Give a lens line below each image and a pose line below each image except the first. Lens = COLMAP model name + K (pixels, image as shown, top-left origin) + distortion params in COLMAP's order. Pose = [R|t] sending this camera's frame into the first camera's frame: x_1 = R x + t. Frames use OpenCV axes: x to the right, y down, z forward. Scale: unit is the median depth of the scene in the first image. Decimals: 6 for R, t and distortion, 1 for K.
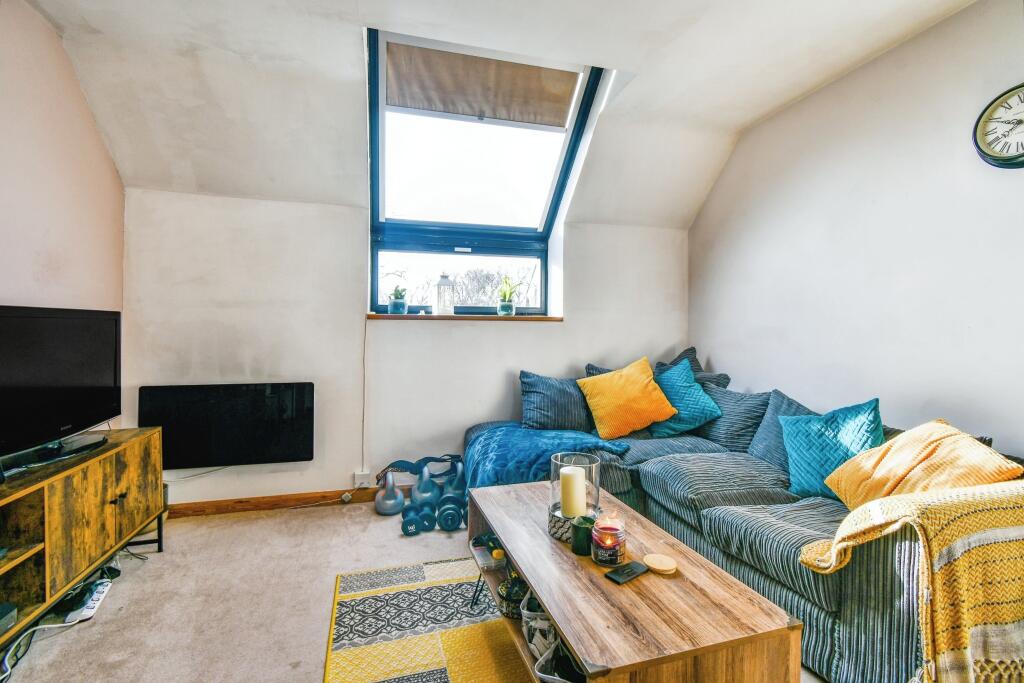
lens RADIAL K [[462.6, 0, 520.4], [0, 462.6, 325.4], [0, 0, 1]] dist [0.012700, -0.003658]
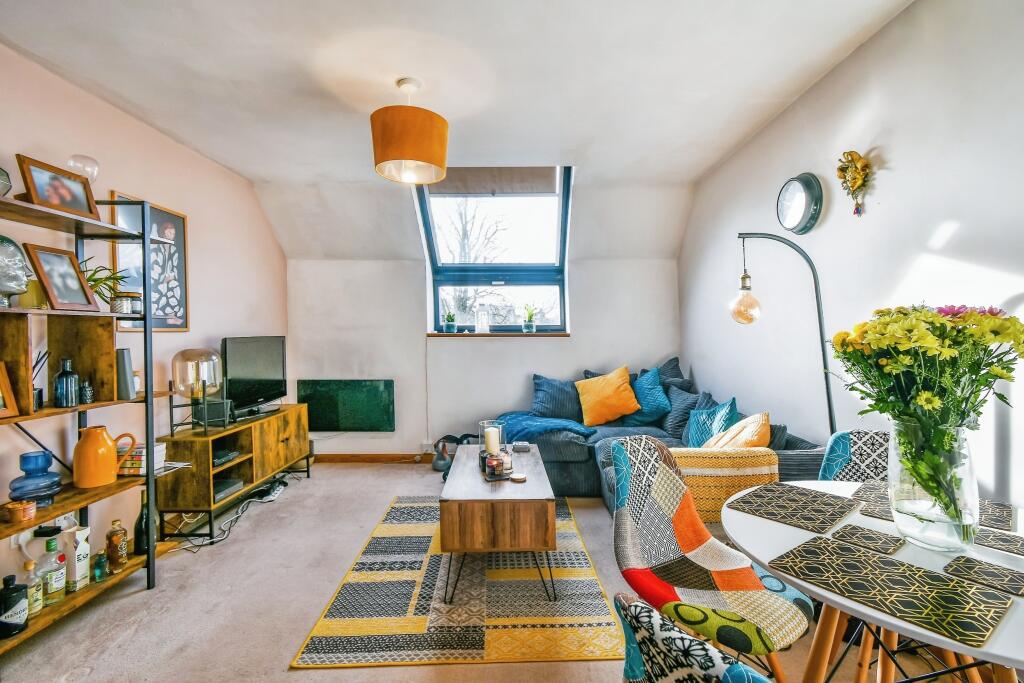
lens RADIAL K [[462.6, 0, 506.4], [0, 462.6, 342.5], [0, 0, 1]] dist [0.012700, -0.003658]
pose [[0.958021, -0.003396, -0.286677, 0.342648], [0.010675, 0.999659, 0.023832, -0.029441], [0.286498, -0.025892, 0.957731, -0.335393]]
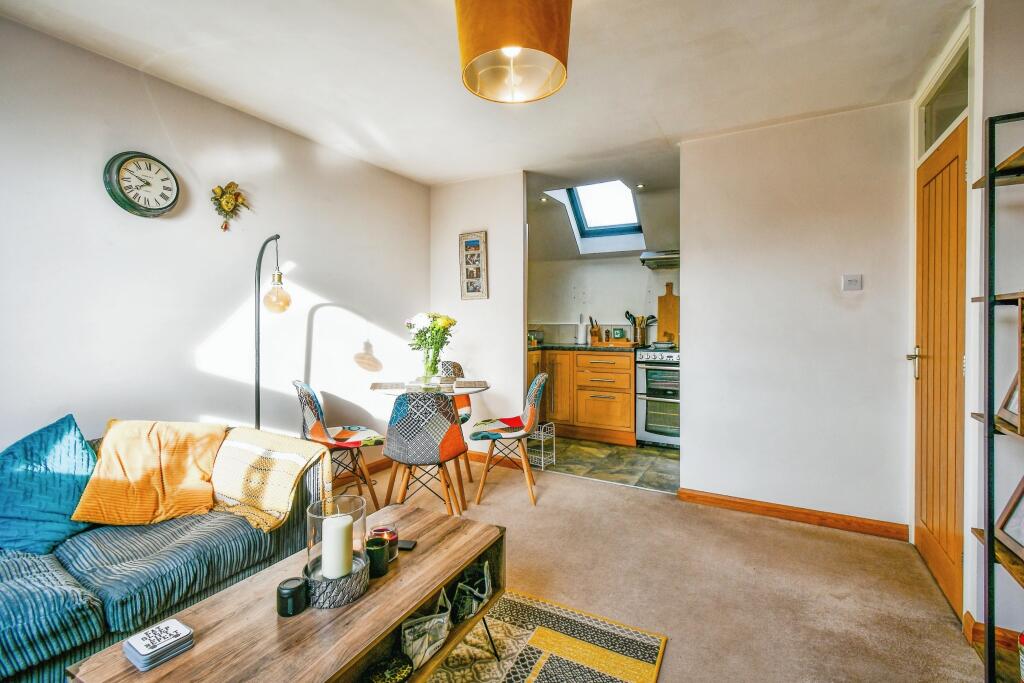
lens RADIAL K [[462.6, 0, 507.5], [0, 462.6, 334.0], [0, 0, 1]] dist [0.012700, -0.003658]
pose [[-0.686009, -0.012198, 0.727491, -0.345738], [-0.006930, 0.999924, 0.010231, -0.014304], [-0.727560, 0.001977, -0.686041, 0.659773]]
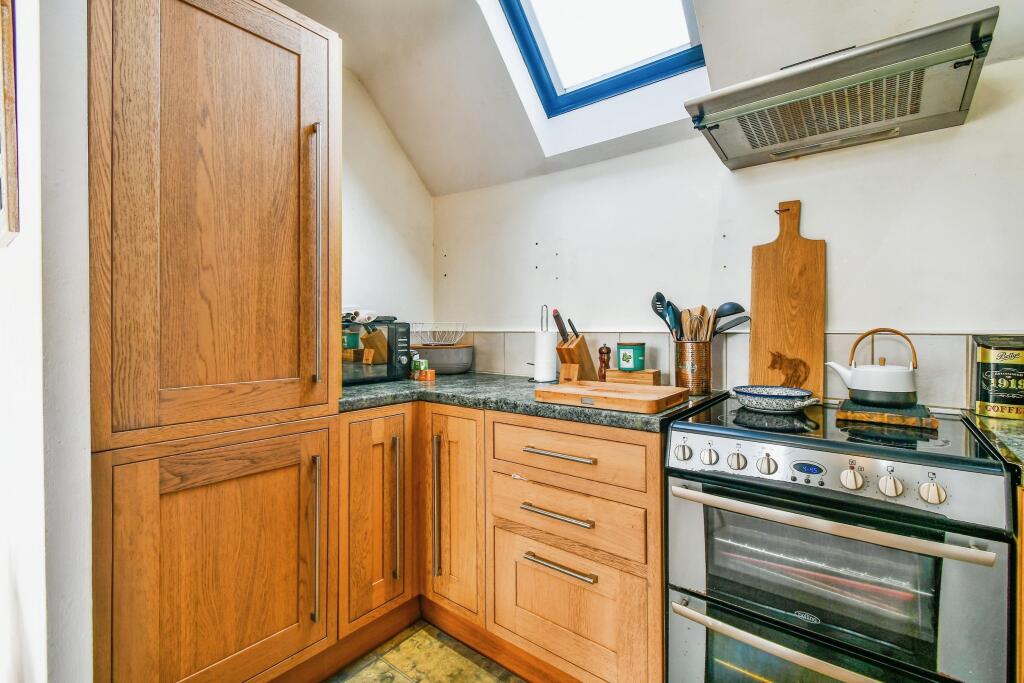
lens RADIAL K [[462.6, 0, 511.6], [0, 462.6, 335.6], [0, 0, 1]] dist [0.012700, -0.003658]
pose [[-0.560746, -0.009077, 0.827938, -0.230203], [-0.005989, 0.999958, 0.006907, -0.018181], [-0.827966, -0.001085, -0.560777, 0.449586]]
